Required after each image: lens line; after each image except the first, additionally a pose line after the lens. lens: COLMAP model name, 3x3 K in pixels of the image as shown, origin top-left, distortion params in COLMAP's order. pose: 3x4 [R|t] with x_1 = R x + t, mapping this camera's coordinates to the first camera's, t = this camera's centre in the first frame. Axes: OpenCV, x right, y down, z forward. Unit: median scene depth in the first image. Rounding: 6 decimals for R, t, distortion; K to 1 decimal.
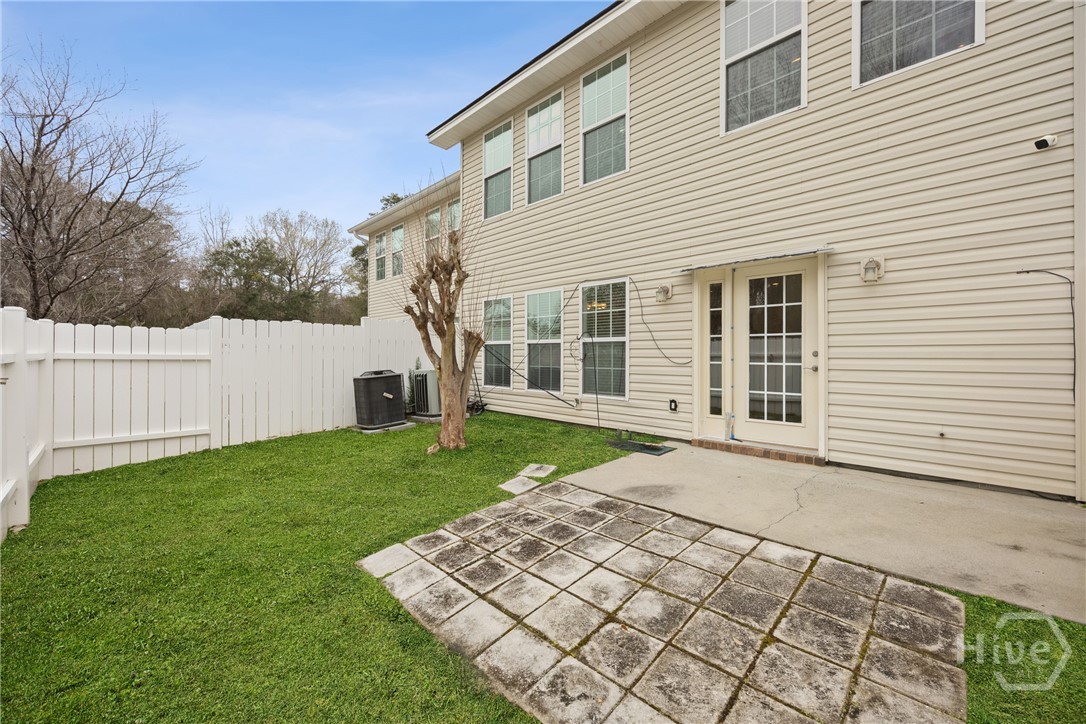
lens RADIAL K [[421.8, 0, 545.1], [0, 421.8, 366.2], [0, 0, 1]] dist [0.000696, 0.000257]
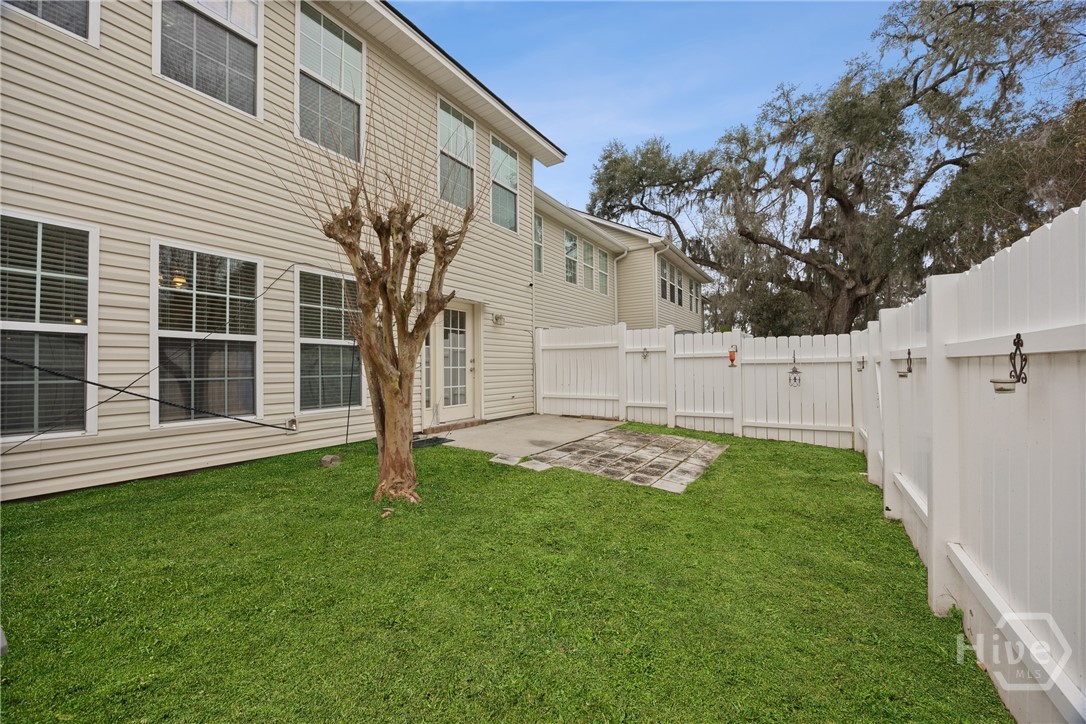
lens RADIAL K [[456.0, 0, 543.0], [0, 456.0, 362.0], [0, 0, 1]] dist [0.000840, 0.000255]
pose [[-0.241127, 0.003597, 0.970487, -0.789577], [0.020071, 0.999798, 0.001281, -0.014162], [-0.970286, 0.019787, -0.241151, 0.757033]]
